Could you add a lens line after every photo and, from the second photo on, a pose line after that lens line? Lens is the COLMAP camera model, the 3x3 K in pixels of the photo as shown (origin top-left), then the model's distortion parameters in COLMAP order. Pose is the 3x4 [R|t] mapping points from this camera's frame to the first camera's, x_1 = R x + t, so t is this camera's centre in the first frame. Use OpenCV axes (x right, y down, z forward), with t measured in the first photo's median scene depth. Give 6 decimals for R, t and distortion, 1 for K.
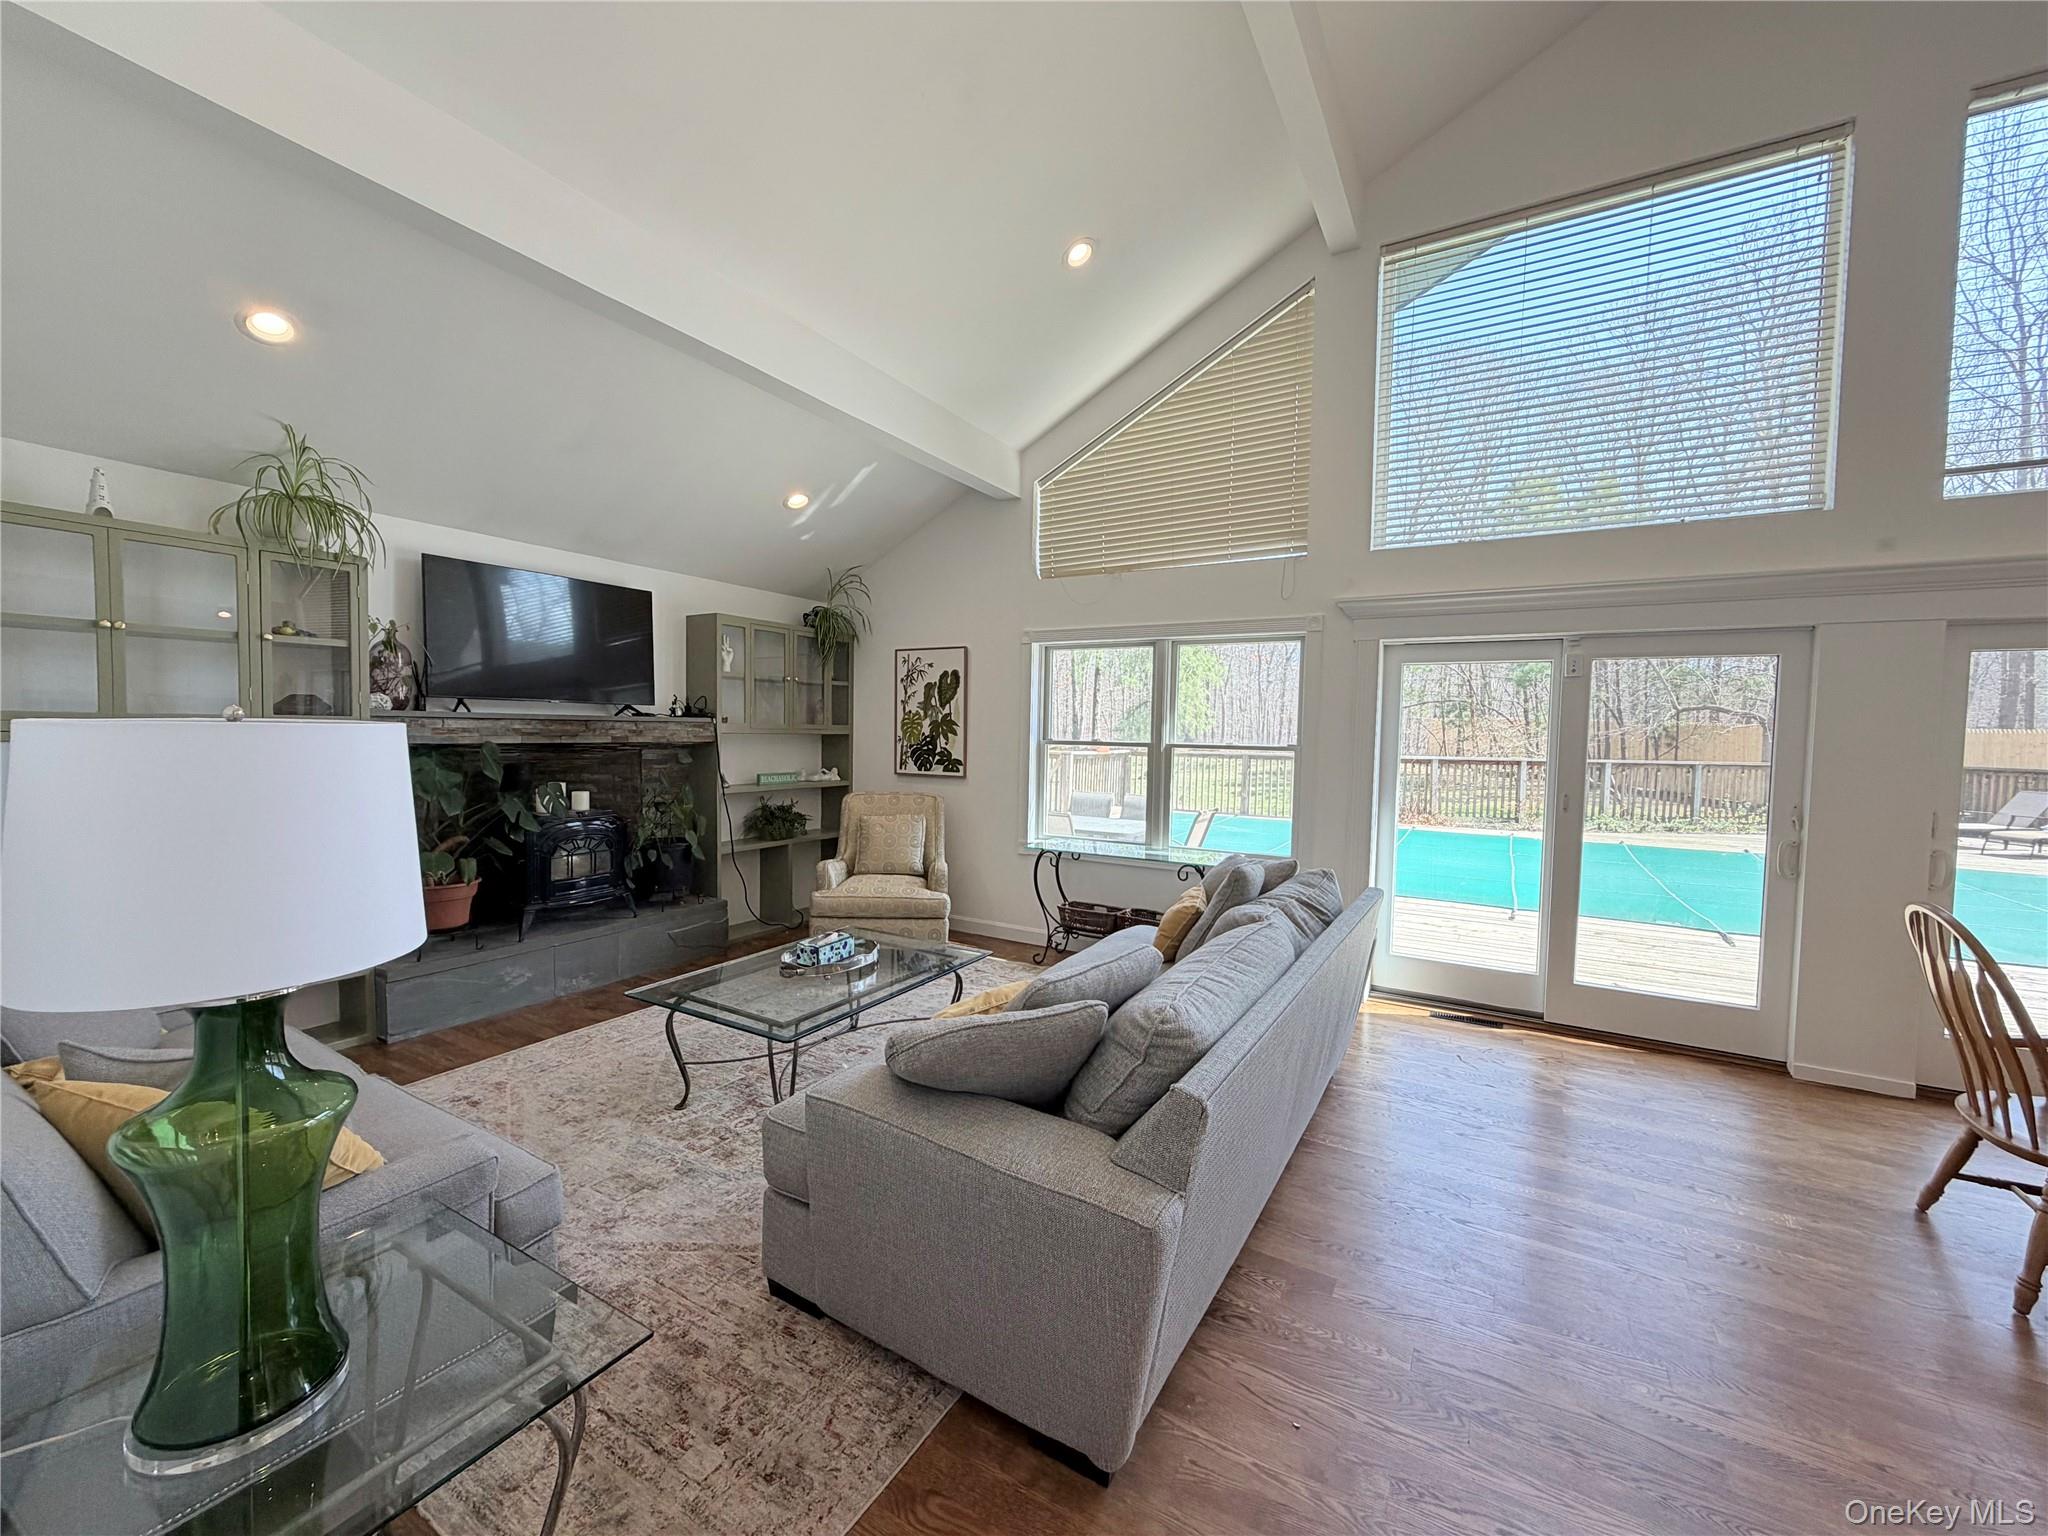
lens RADIAL K [[811.4, 0, 1020.1], [0, 811.4, 767.5], [0, 0, 1]] dist [-0.001273, 0.000375]
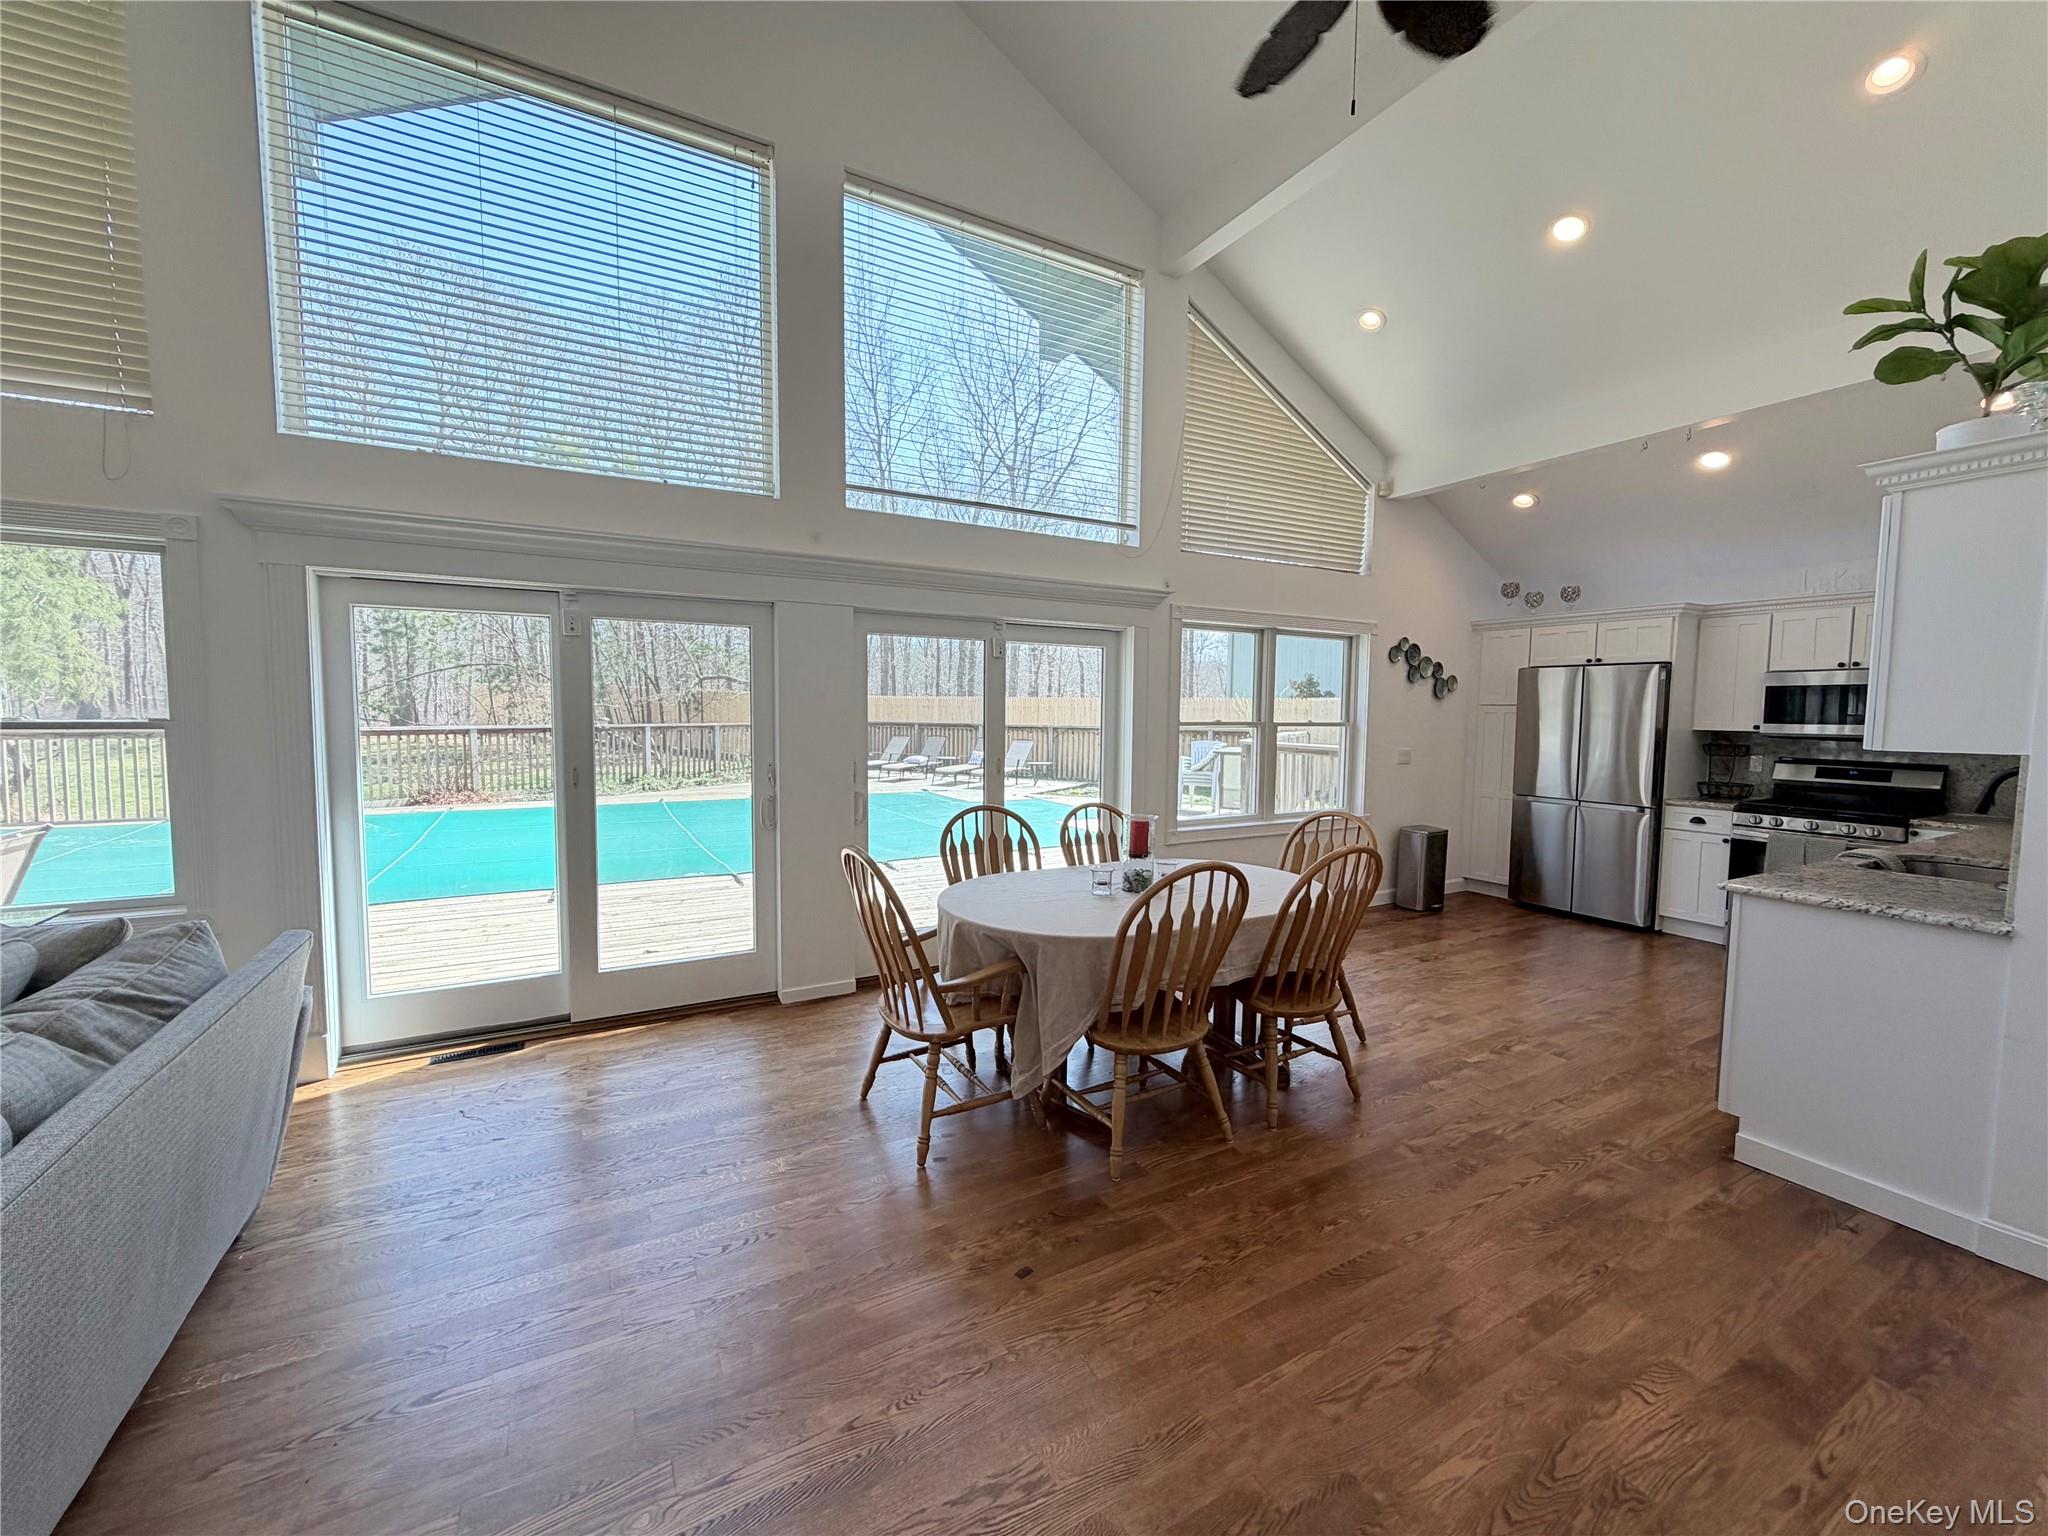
lens RADIAL K [[813.7, 0, 1018.6], [0, 813.7, 764.2], [0, 0, 1]] dist [-0.001128, -0.000045]
pose [[0.501706, -0.072568, 0.861989, 0.126237], [0.040111, 0.997355, 0.060618, -0.004681], [-0.864108, 0.004163, 0.503289, 0.108952]]
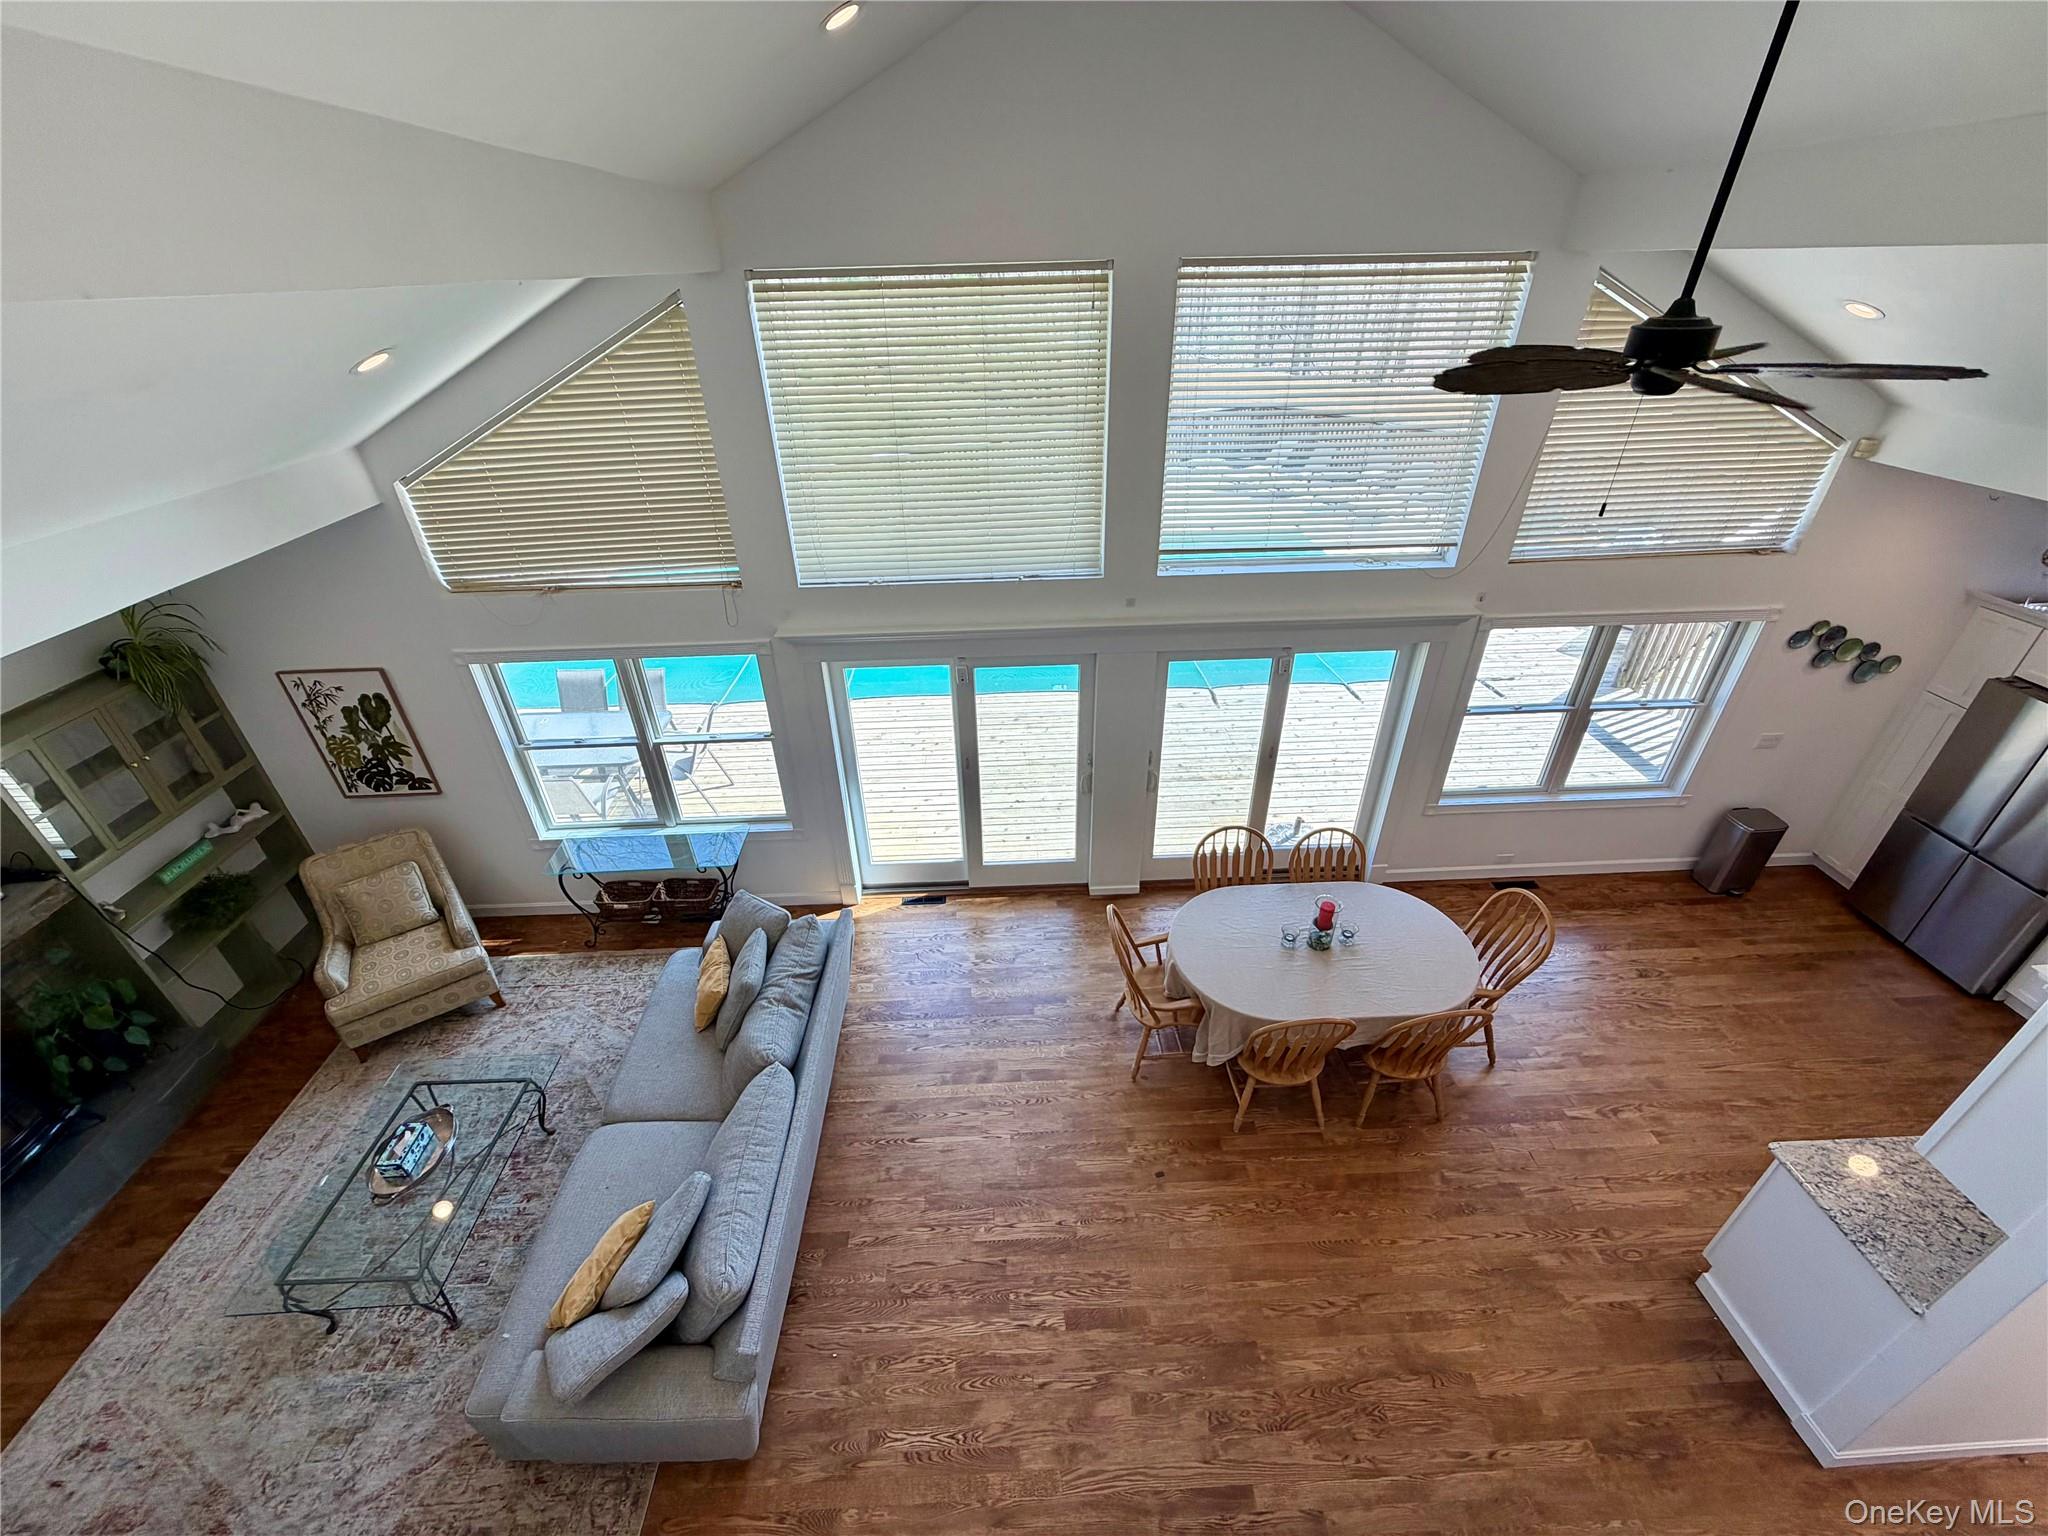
lens RADIAL K [[813.7, 0, 1018.6], [0, 813.7, 764.2], [0, 0, 1]] dist [-0.001128, -0.000045]
pose [[0.838311, -0.315489, 0.444636, 0.107882], [0.060801, 0.864571, 0.498818, -0.561166], [-0.541792, -0.391130, 0.743962, -0.077360]]
